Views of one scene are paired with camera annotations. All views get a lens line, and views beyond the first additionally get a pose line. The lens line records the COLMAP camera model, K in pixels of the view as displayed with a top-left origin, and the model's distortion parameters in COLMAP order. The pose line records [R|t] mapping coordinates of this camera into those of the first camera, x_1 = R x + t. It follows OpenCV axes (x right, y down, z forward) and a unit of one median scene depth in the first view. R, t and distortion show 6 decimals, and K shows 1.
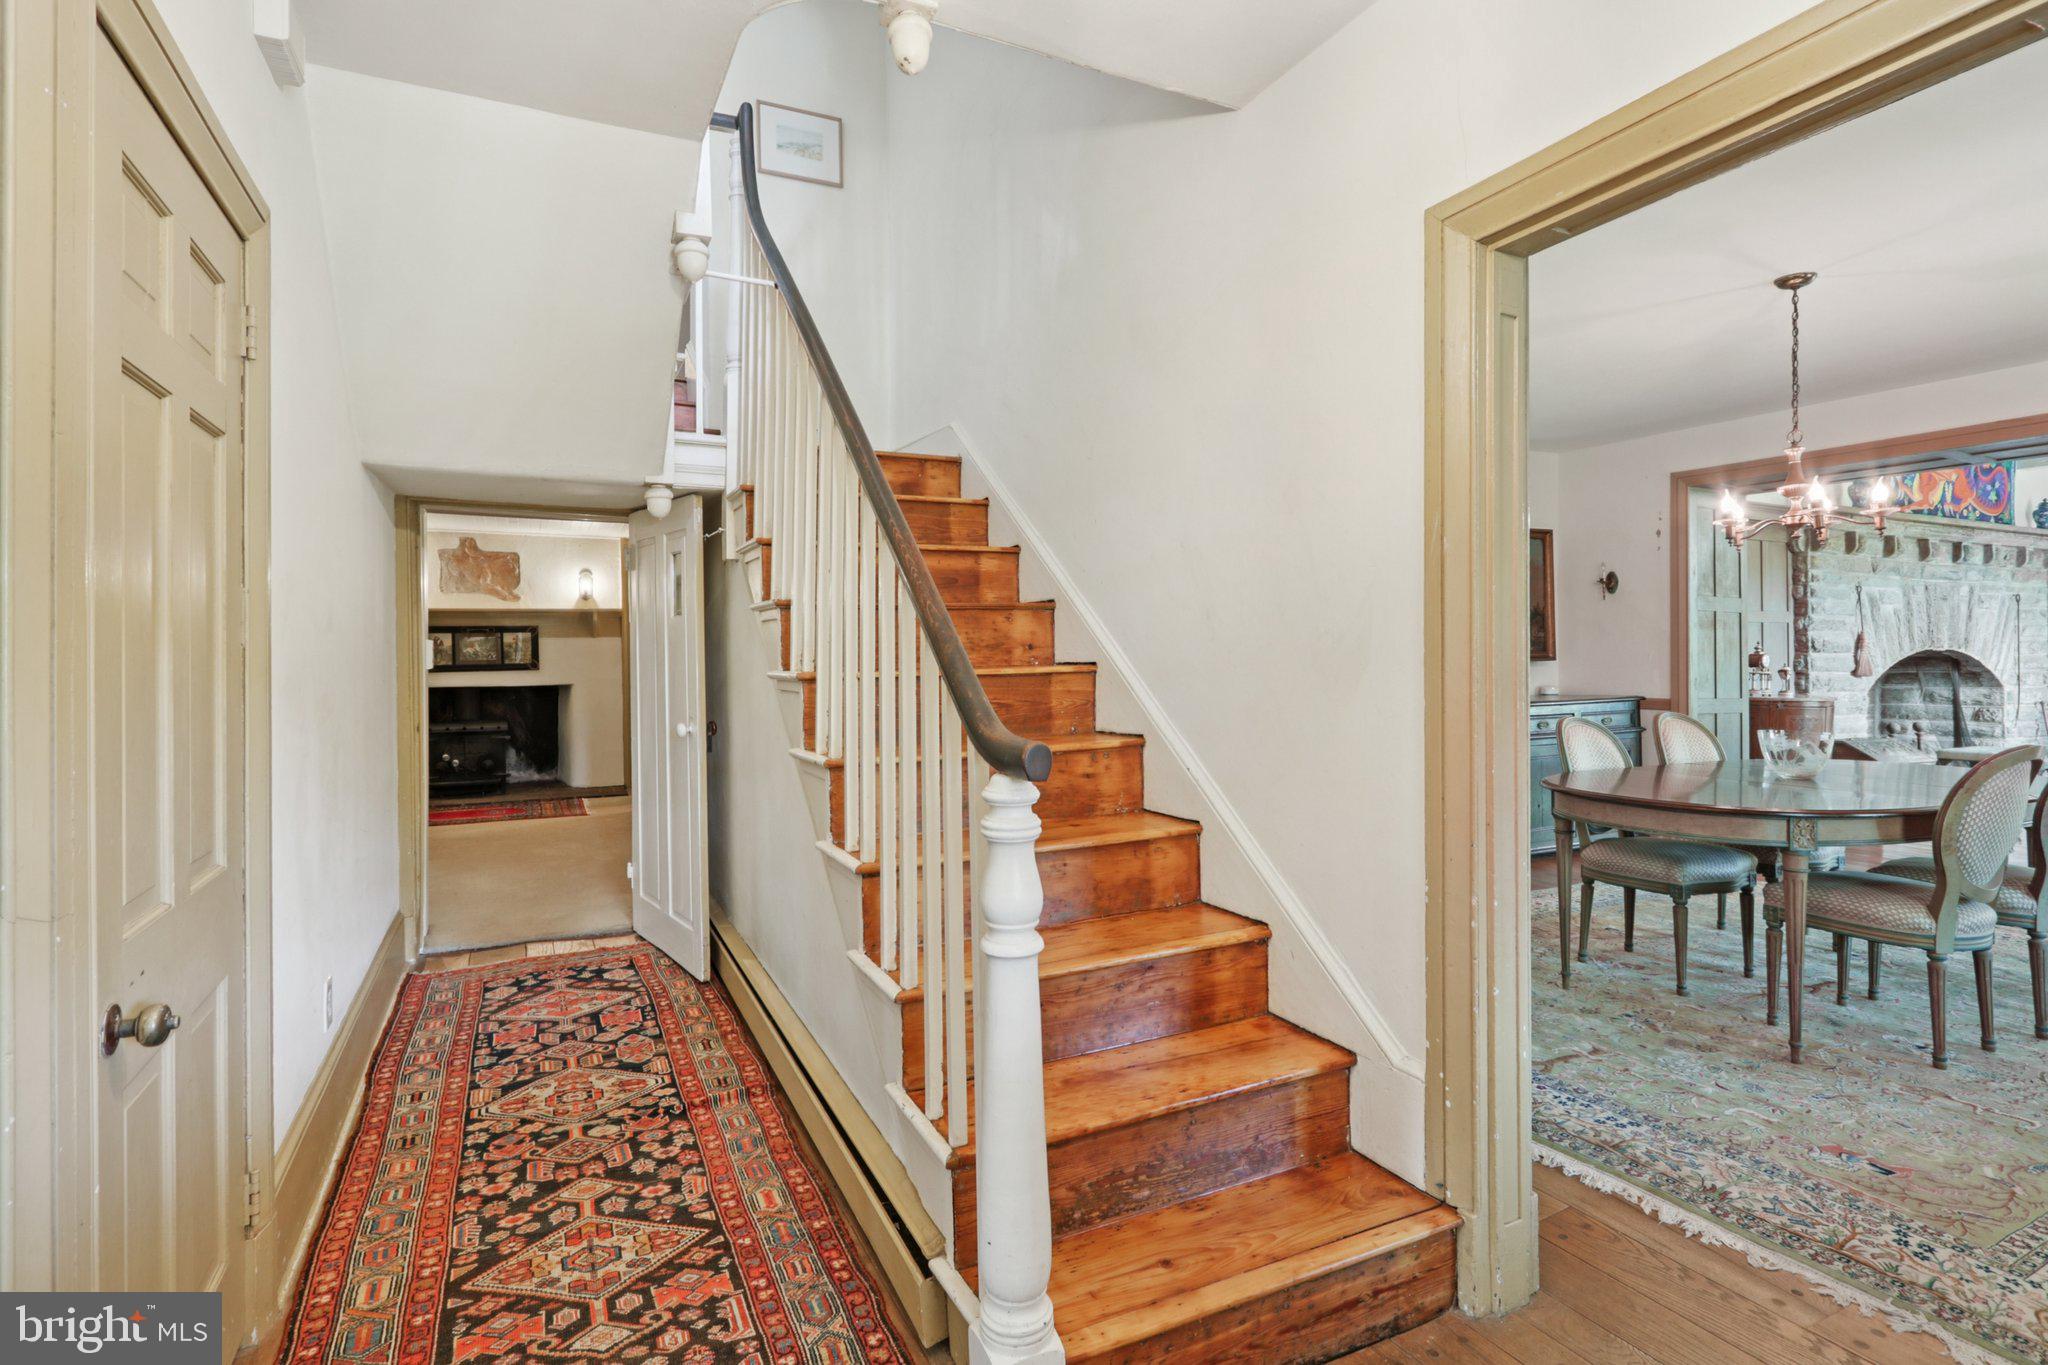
lens RADIAL K [[956.4, 0, 1016.7], [0, 956.4, 666.0], [0, 0, 1]] dist [-0.004096, -0.000703]
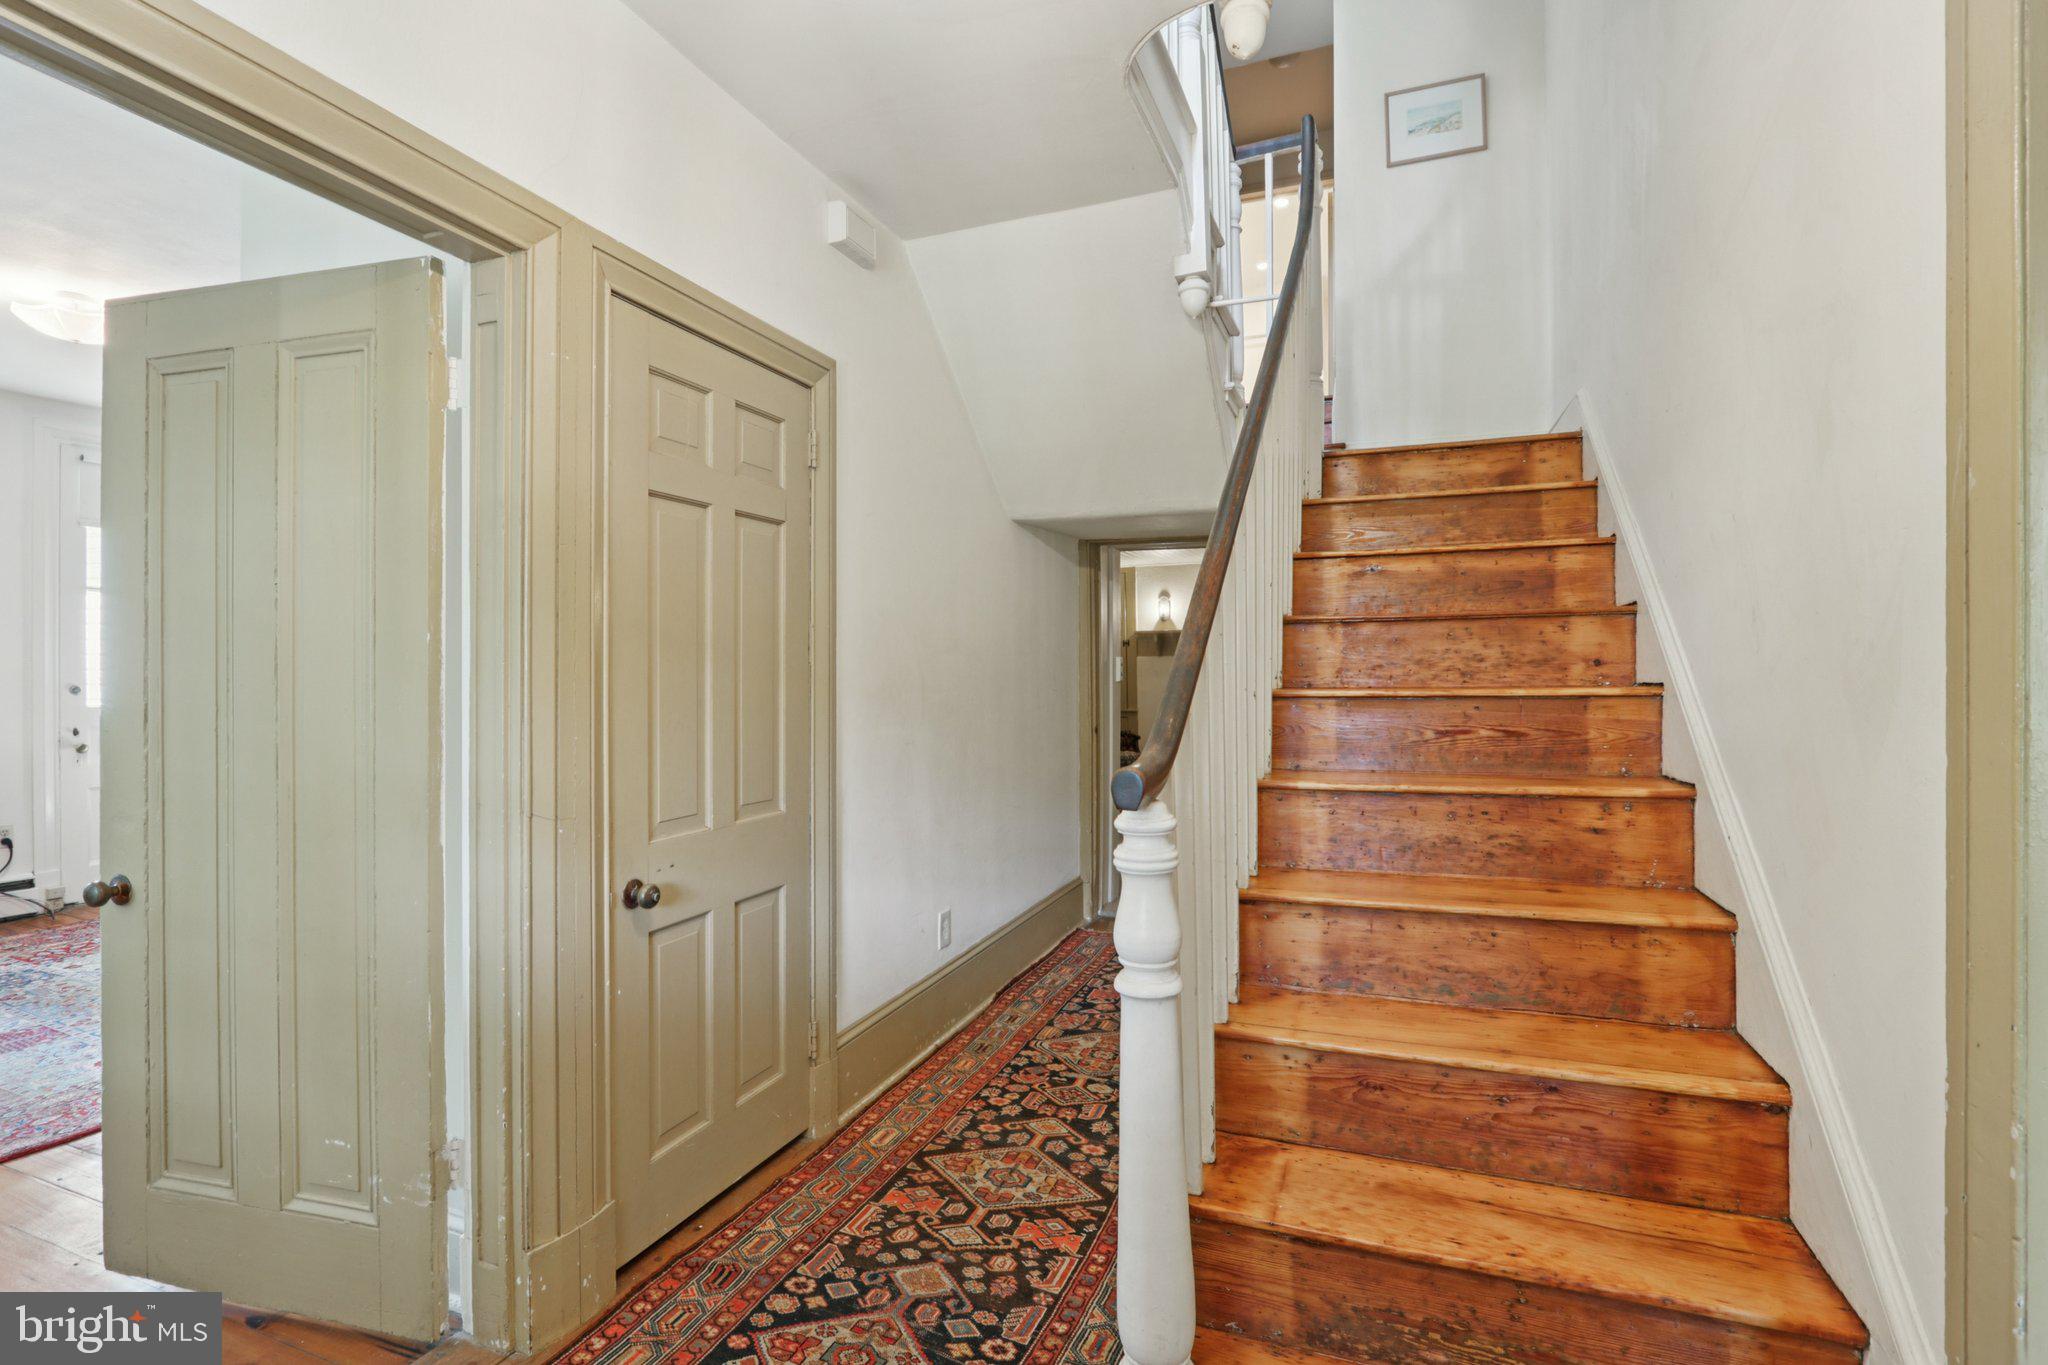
lens RADIAL K [[956.4, 0, 1023.7], [0, 956.4, 675.5], [0, 0, 1]] dist [-0.004096, -0.000703]
pose [[0.681094, 0.004422, -0.732182, 0.361697], [-0.008277, 0.999964, -0.001660, -0.005452], [0.732149, 0.007191, 0.681107, 0.159052]]
